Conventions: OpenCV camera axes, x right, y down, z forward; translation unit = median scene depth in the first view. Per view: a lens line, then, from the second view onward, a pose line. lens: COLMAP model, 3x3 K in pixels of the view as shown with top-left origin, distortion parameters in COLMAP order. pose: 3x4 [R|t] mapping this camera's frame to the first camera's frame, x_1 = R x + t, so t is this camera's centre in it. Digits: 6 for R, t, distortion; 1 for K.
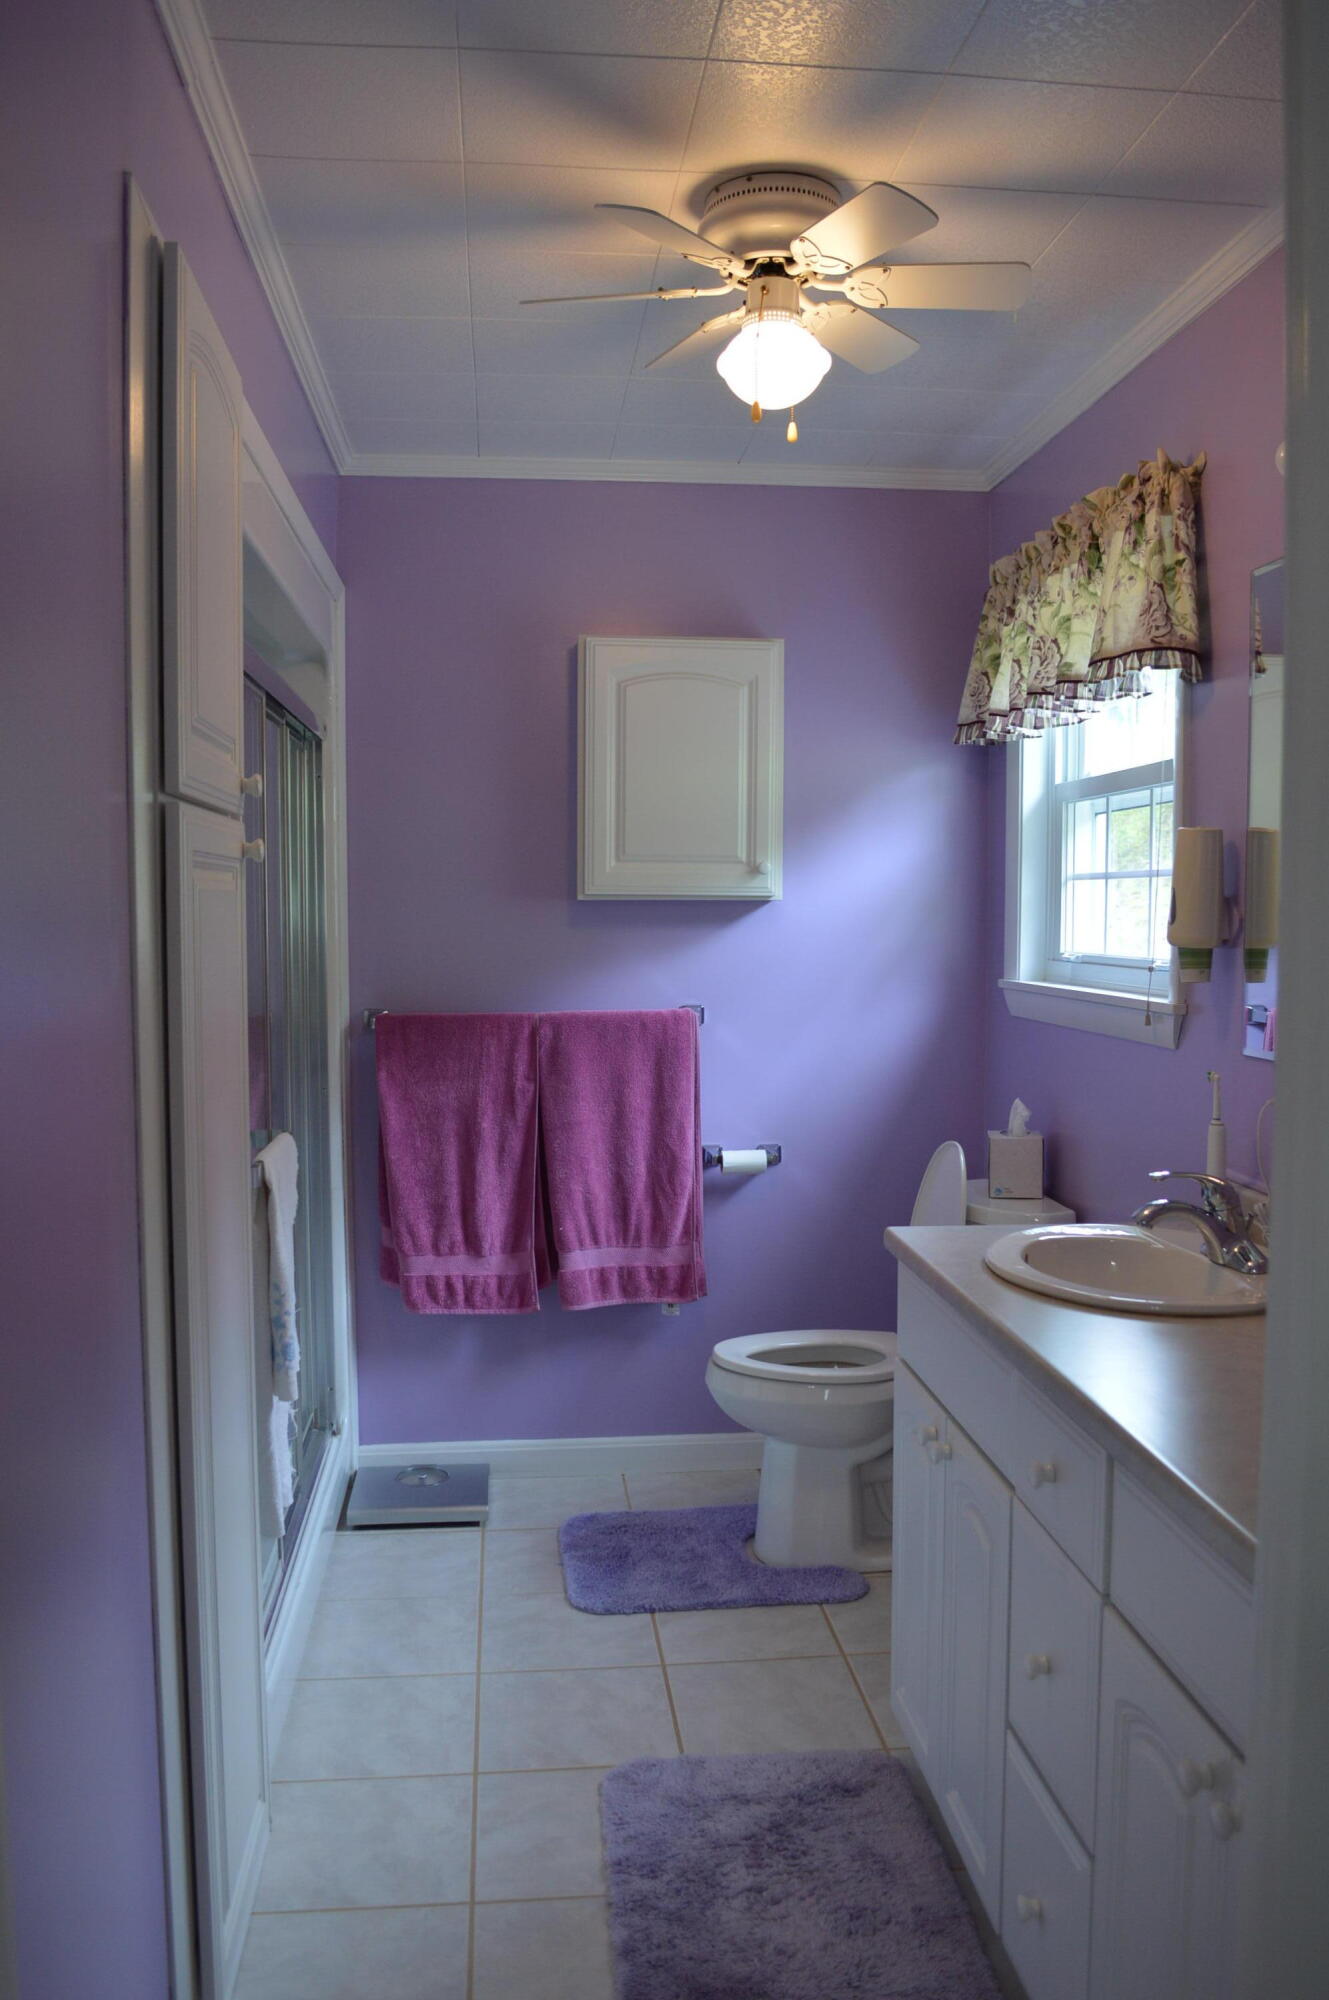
lens RADIAL K [[1577.2, 0, 664.5], [0, 1577.2, 1000.0], [0, 0, 1]] dist [-0.104444, 0.040448]
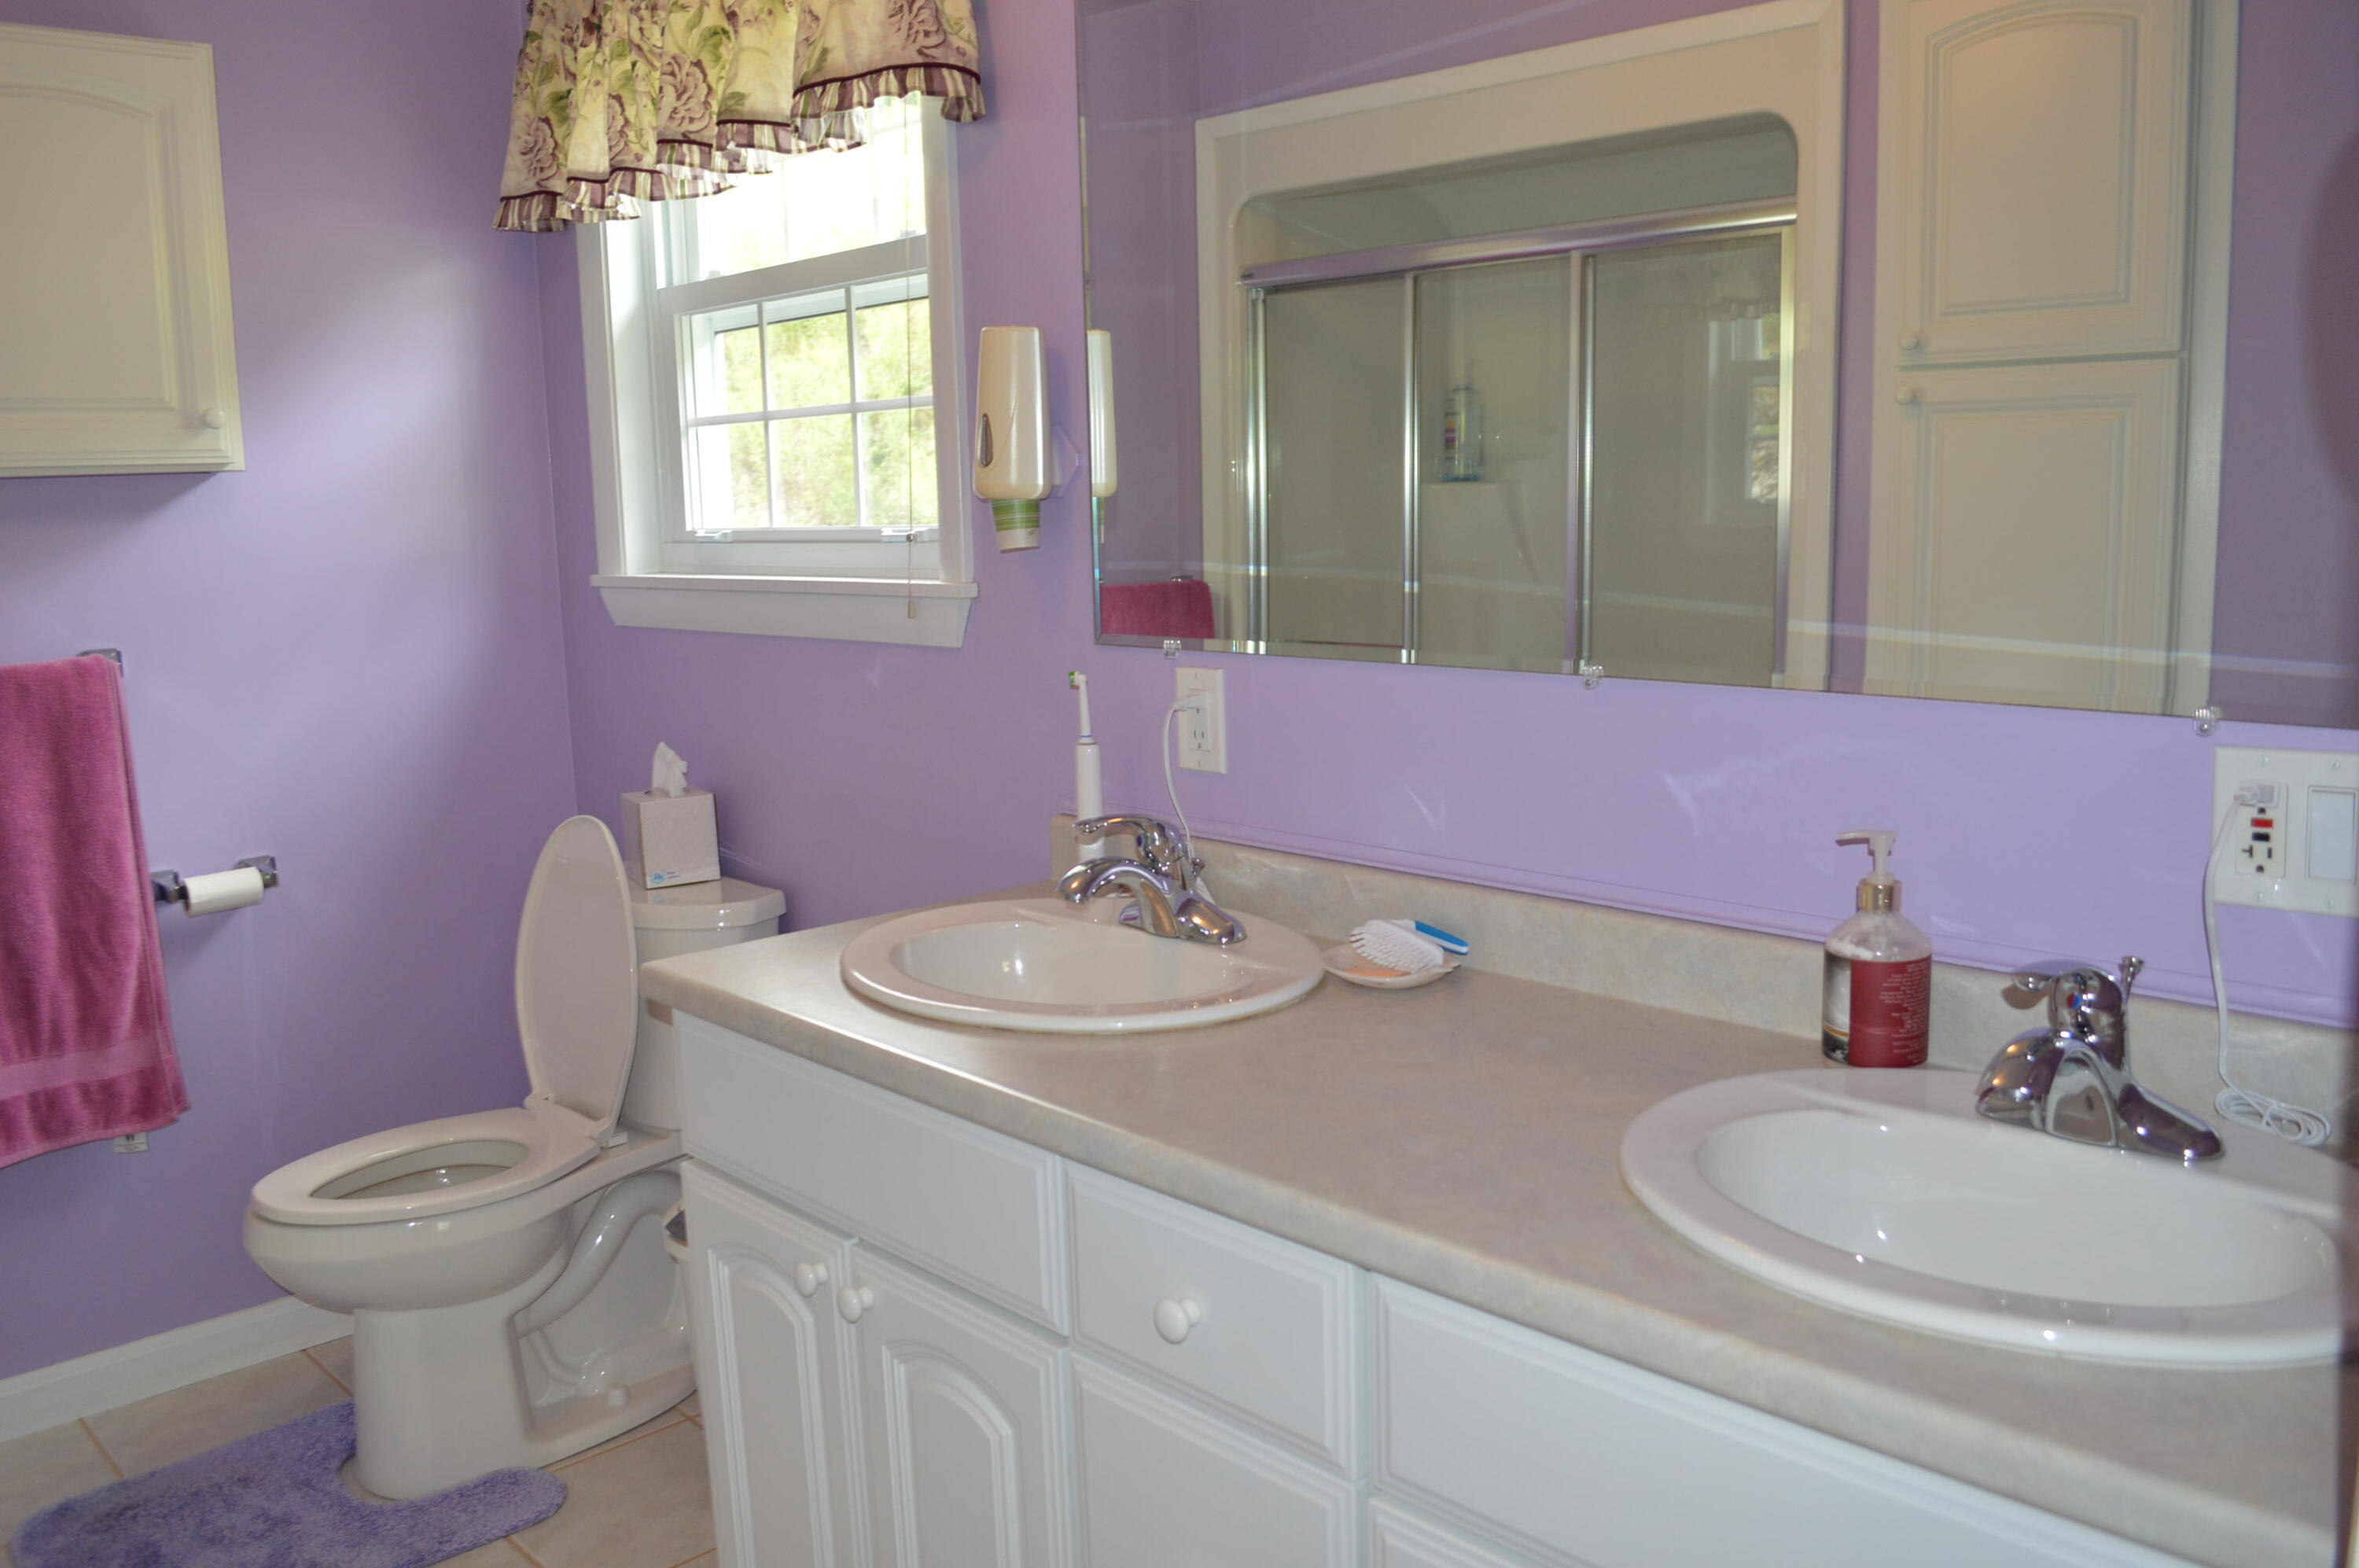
lens RADIAL K [[1860.4, 0, 1179.5], [0, 1860.4, 784.0], [0, 0, 1]] dist [-0.104444, 0.040448]
pose [[0.784272, -0.120741, 0.608555, -0.093330], [0.063790, 0.991375, 0.114485, 0.001952], [-0.617129, -0.050967, 0.785209, 0.212557]]
